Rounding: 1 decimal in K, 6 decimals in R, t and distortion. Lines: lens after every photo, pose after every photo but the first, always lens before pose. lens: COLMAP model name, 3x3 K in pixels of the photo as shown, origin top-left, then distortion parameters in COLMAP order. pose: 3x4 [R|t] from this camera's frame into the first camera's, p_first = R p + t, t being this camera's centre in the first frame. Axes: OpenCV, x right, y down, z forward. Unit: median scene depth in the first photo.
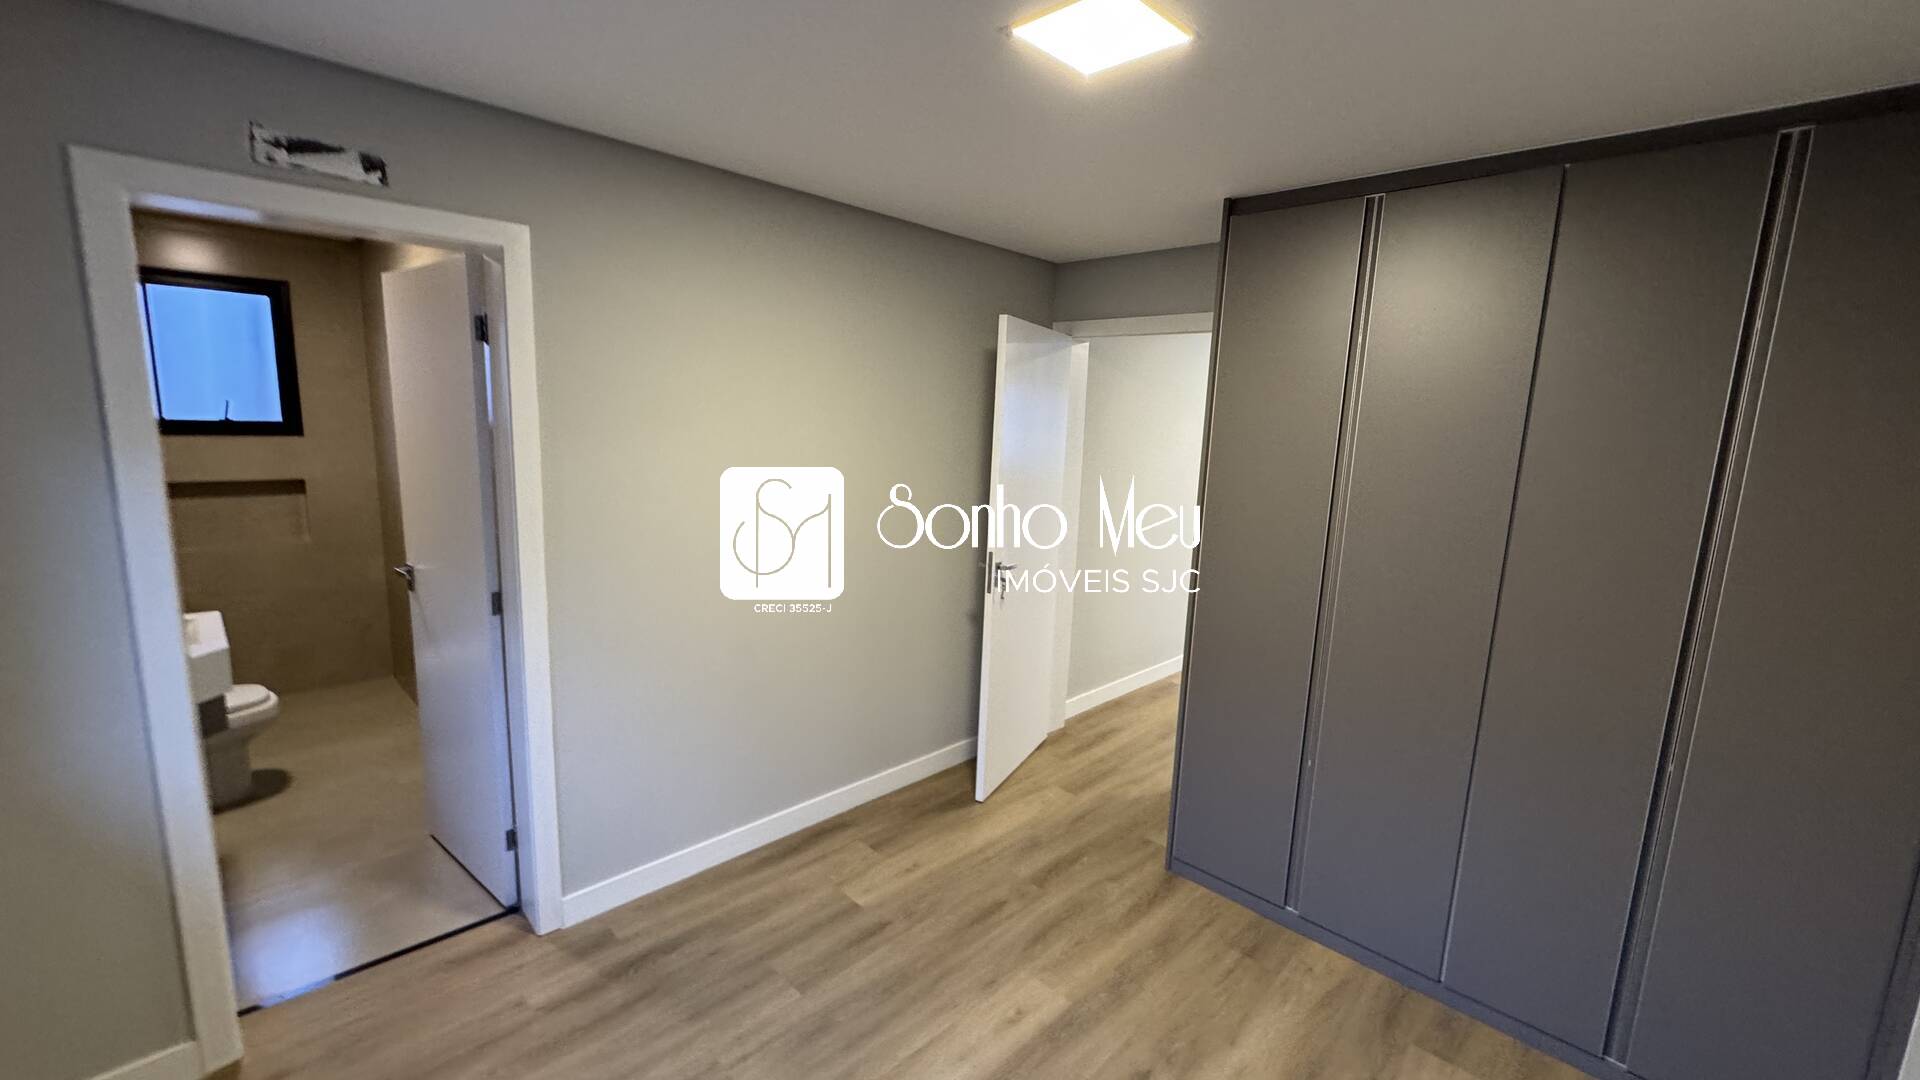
lens RADIAL K [[768.3, 0, 952.2], [0, 768.3, 536.5], [0, 0, 1]] dist [-0.007434, 0.001427]
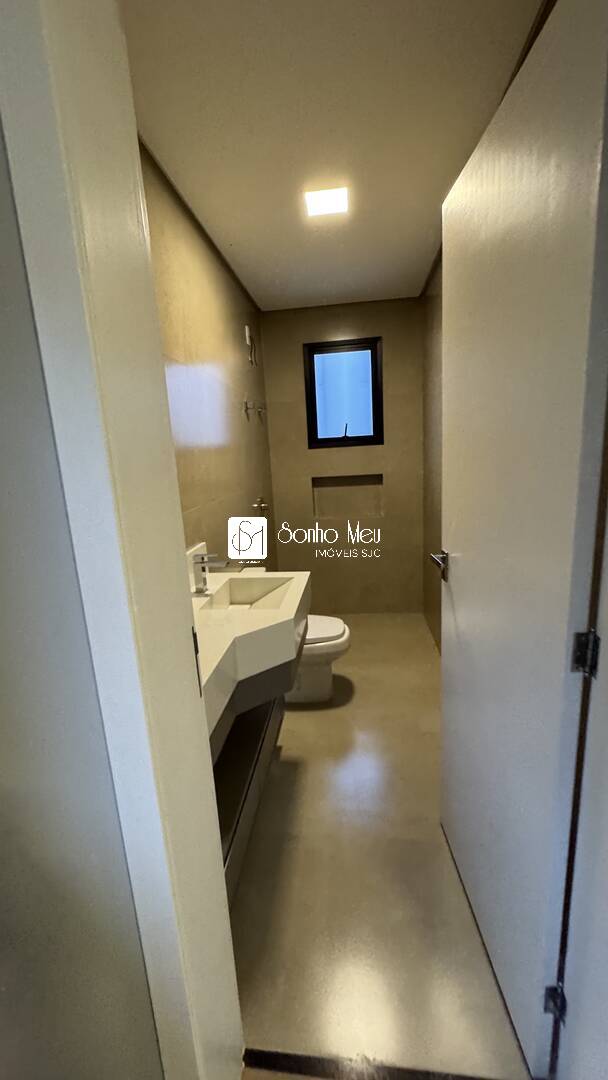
lens RADIAL K [[432.2, 0, 299.8], [0, 432.2, 540.7], [0, 0, 1]] dist [-0.007434, 0.001427]
pose [[0.604097, 0.091226, -0.791672, -0.330632], [-0.047000, 0.995775, 0.078882, -0.005896], [0.795523, -0.010444, 0.605833, 0.448366]]
